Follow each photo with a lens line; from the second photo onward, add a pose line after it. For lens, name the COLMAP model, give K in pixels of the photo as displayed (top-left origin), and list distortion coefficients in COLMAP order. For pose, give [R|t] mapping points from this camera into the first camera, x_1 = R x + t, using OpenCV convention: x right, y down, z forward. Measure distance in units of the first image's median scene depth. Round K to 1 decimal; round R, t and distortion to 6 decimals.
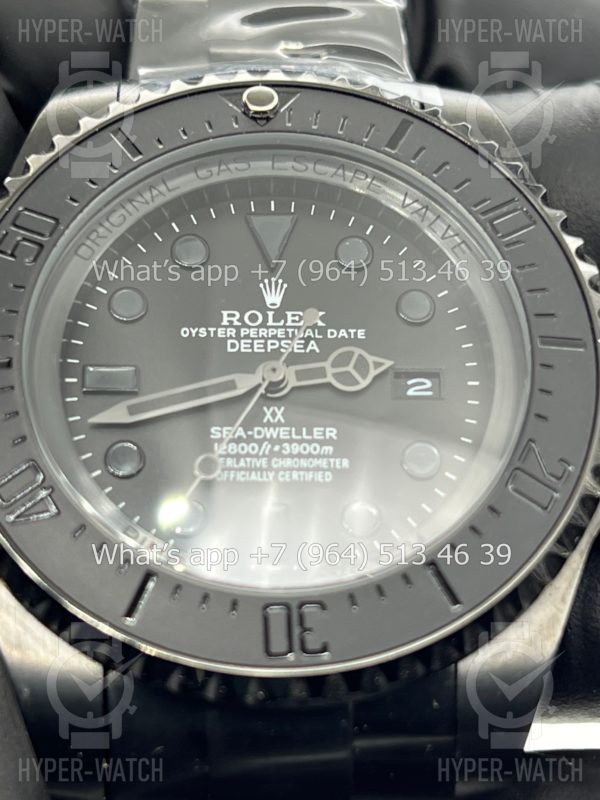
lens RADIAL K [[1925.9, 0, 300.0], [0, 1925.9, 400.0], [0, 0, 1]] dist [0.281843, -0.794521]
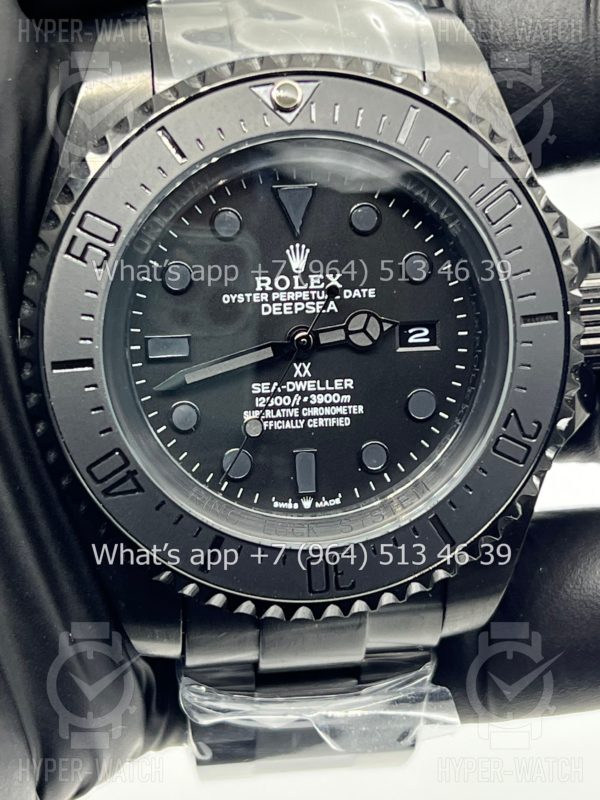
lens RADIAL K [[1925.9, 0, 300.0], [0, 1925.9, 400.0], [0, 0, 1]] dist [0.281843, -0.794521]
pose [[0.995938, -0.035814, 0.082608, -0.115356], [-0.008047, 0.878412, 0.477836, -0.553756], [-0.089677, -0.476560, 0.874556, -0.081559]]
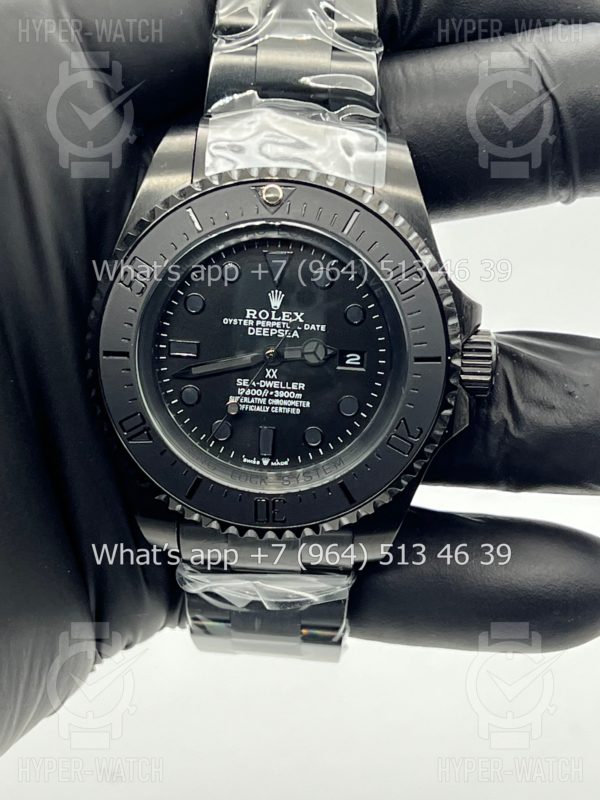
lens RADIAL K [[1925.9, 0, 300.0], [0, 1925.9, 400.0], [0, 0, 1]] dist [0.281843, -0.794521]
pose [[0.992892, 0.085033, -0.083276, 0.166305], [-0.028239, 0.848015, 0.529220, -0.930769], [0.115620, -0.523107, 0.844388, -0.554349]]
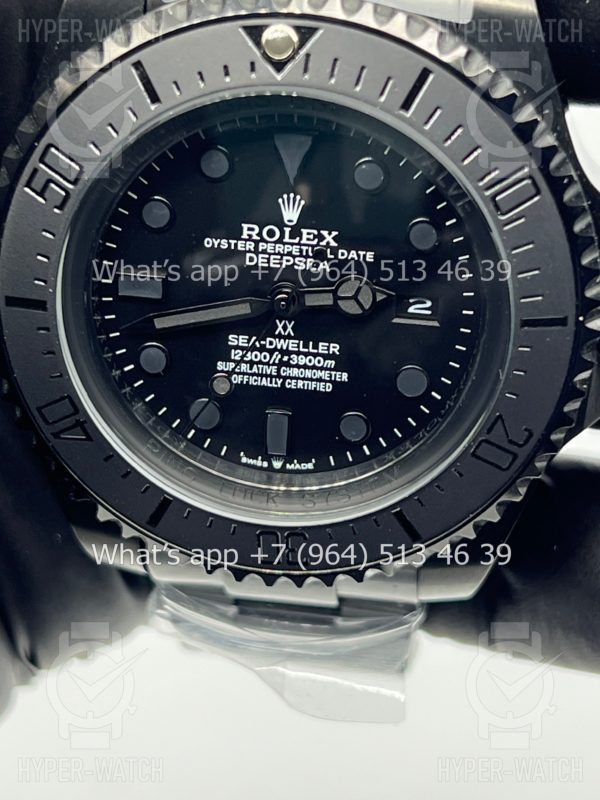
lens RADIAL K [[1925.9, 0, 300.0], [0, 1925.9, 400.0], [0, 0, 1]] dist [0.281843, -0.794521]
pose [[0.986760, 0.111361, -0.117914, 0.129729], [0.004479, 0.708030, 0.706168, -0.741307], [0.162126, -0.697346, 0.698157, 0.188227]]
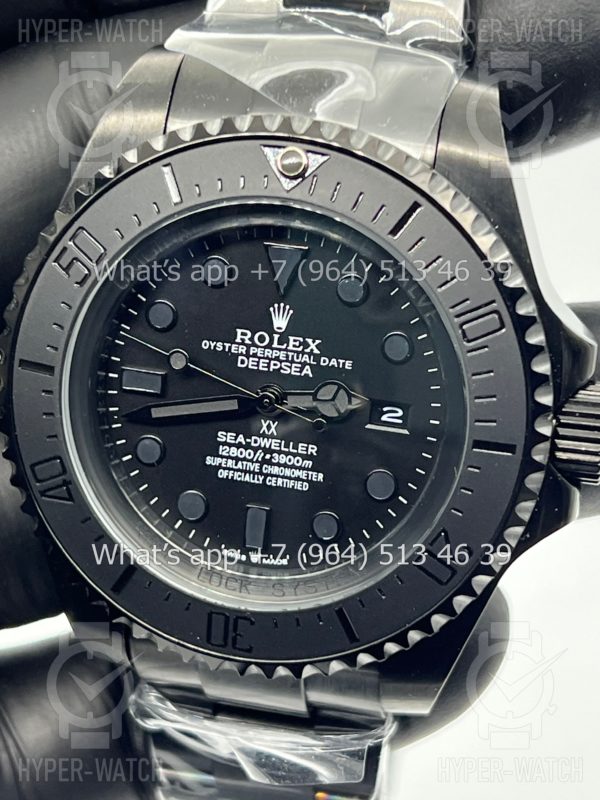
lens RADIAL K [[1925.9, 0, 300.0], [0, 1925.9, 400.0], [0, 0, 1]] dist [0.281843, -0.794521]
pose [[0.962611, 0.155551, -0.221775, 0.270229], [-0.006308, 0.831346, 0.555720, -0.677227], [0.270814, -0.533543, 0.801244, 0.032887]]
